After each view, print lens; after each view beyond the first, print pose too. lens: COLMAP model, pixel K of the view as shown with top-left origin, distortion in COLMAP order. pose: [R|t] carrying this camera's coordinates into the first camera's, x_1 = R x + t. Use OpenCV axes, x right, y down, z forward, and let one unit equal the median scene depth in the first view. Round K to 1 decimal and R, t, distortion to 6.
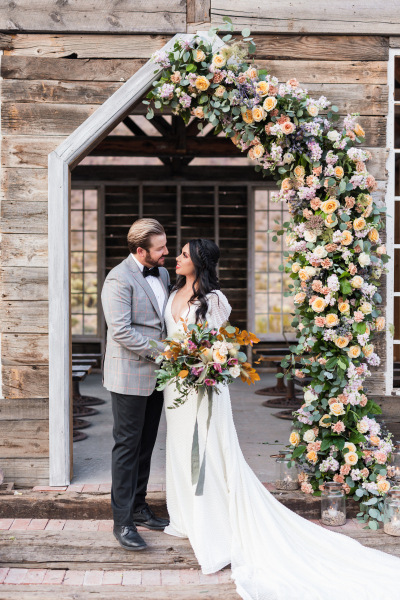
lens RADIAL K [[889.0, 0, 200.0], [0, 889.0, 300.0], [0, 0, 1]] dist [0.007535, 0.007947]
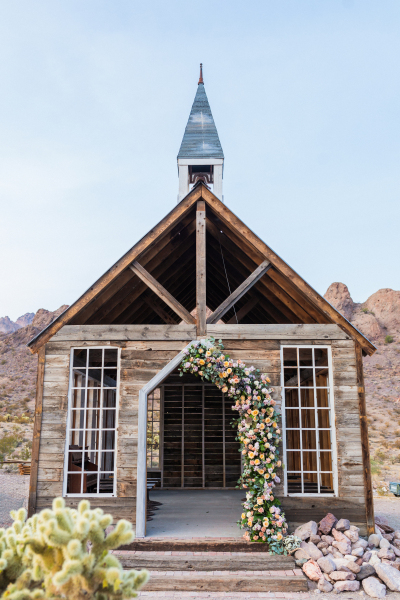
lens RADIAL K [[579.0, 0, 200.0], [0, 579.0, 300.0], [0, 0, 1]] dist [0.011552, -0.001268]
pose [[0.998754, -0.012190, -0.048400, 0.075756], [0.000295, 0.971143, -0.238498, -0.027769], [0.049911, 0.238186, 0.969936, -0.591400]]
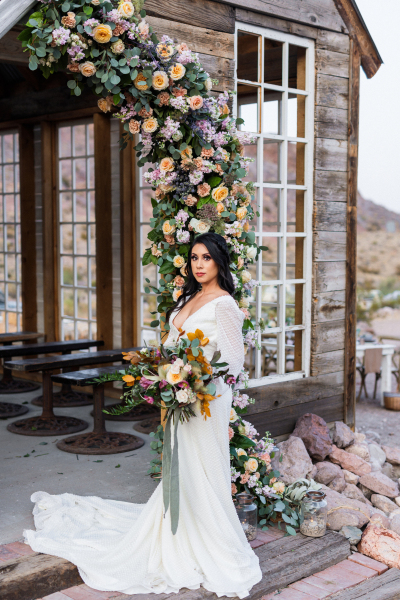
lens RADIAL K [[889.0, 0, 200.0], [0, 889.0, 300.0], [0, 0, 1]] dist [0.007535, 0.007947]
pose [[0.745385, -0.050691, 0.664704, -0.468755], [-0.000772, 0.997038, 0.076901, -0.066848], [-0.666634, -0.057834, 0.743138, 0.334585]]
